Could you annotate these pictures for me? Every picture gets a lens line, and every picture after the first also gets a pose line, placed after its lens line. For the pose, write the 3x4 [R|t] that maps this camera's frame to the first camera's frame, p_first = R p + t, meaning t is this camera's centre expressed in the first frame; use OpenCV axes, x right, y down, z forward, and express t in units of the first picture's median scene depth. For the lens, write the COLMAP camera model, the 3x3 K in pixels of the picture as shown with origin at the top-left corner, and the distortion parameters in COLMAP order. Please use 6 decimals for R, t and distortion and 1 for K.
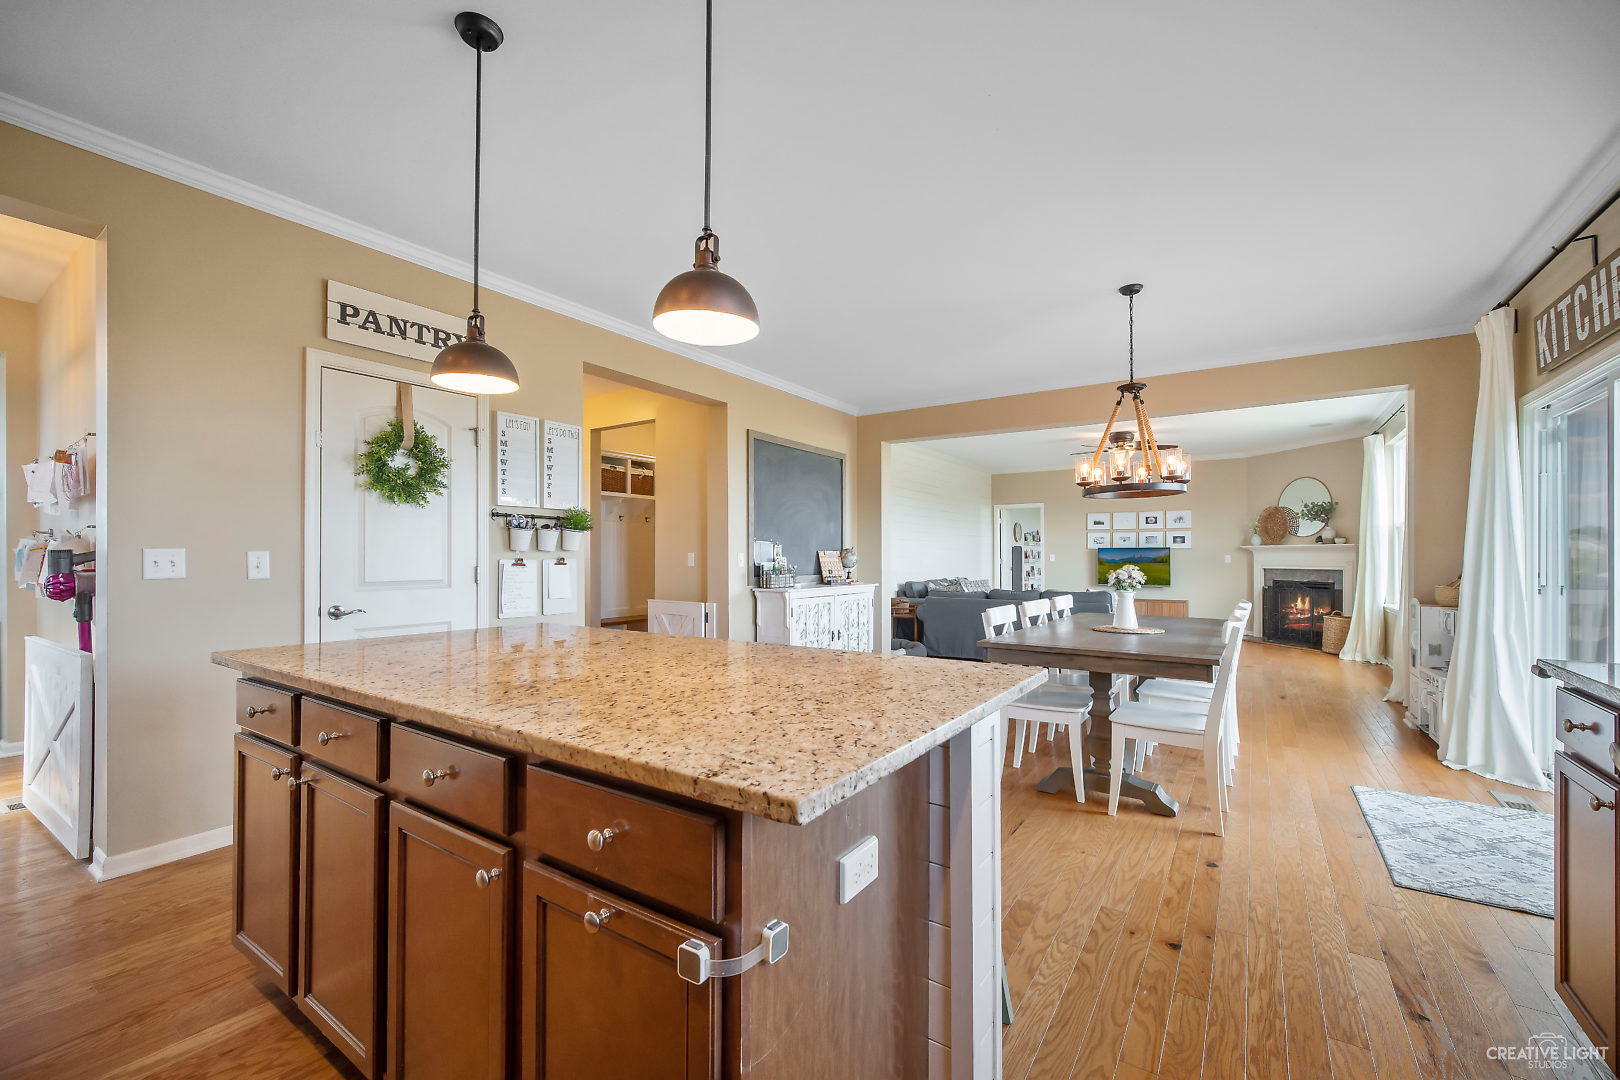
lens RADIAL K [[641.5, 0, 810.0], [0, 641.5, 540.0], [0, 0, 1]] dist [0.000152, -0.000048]
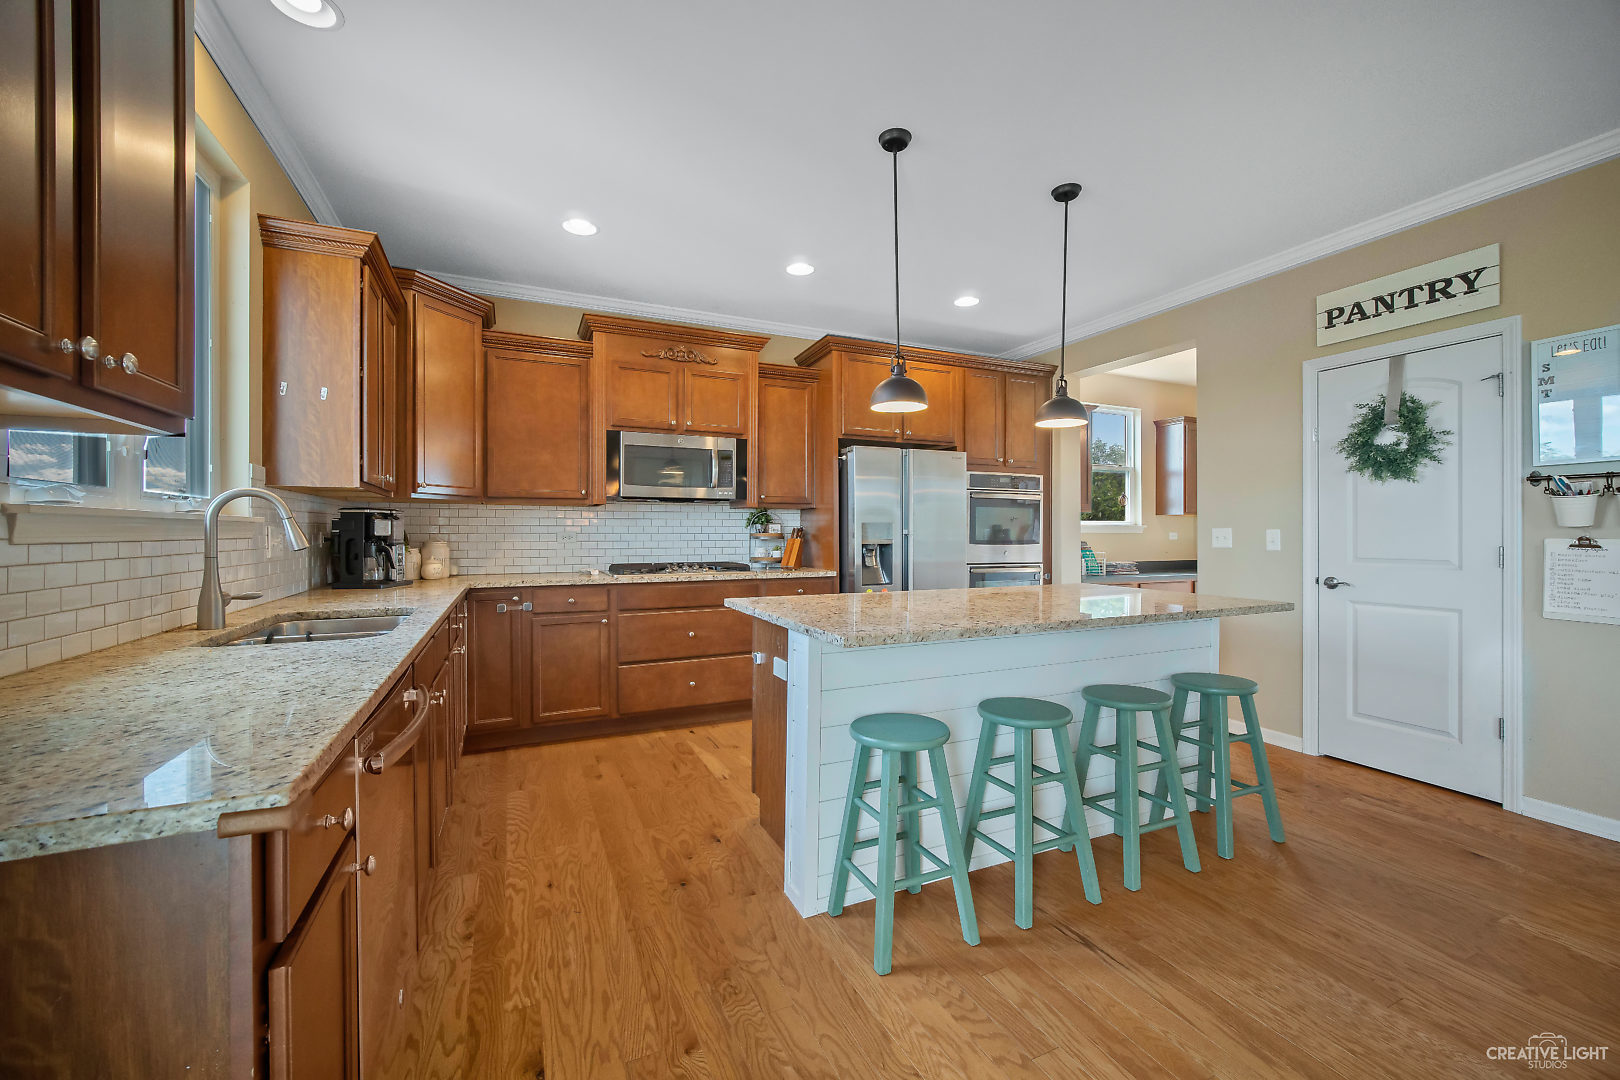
lens RADIAL K [[641.5, 0, 810.0], [0, 641.5, 540.0], [0, 0, 1]] dist [0.000152, -0.000048]
pose [[-0.497990, -0.003713, -0.867175, 0.676477], [0.005012, 0.999962, -0.007160, 0.038514], [0.867168, -0.007912, -0.497952, 0.730454]]
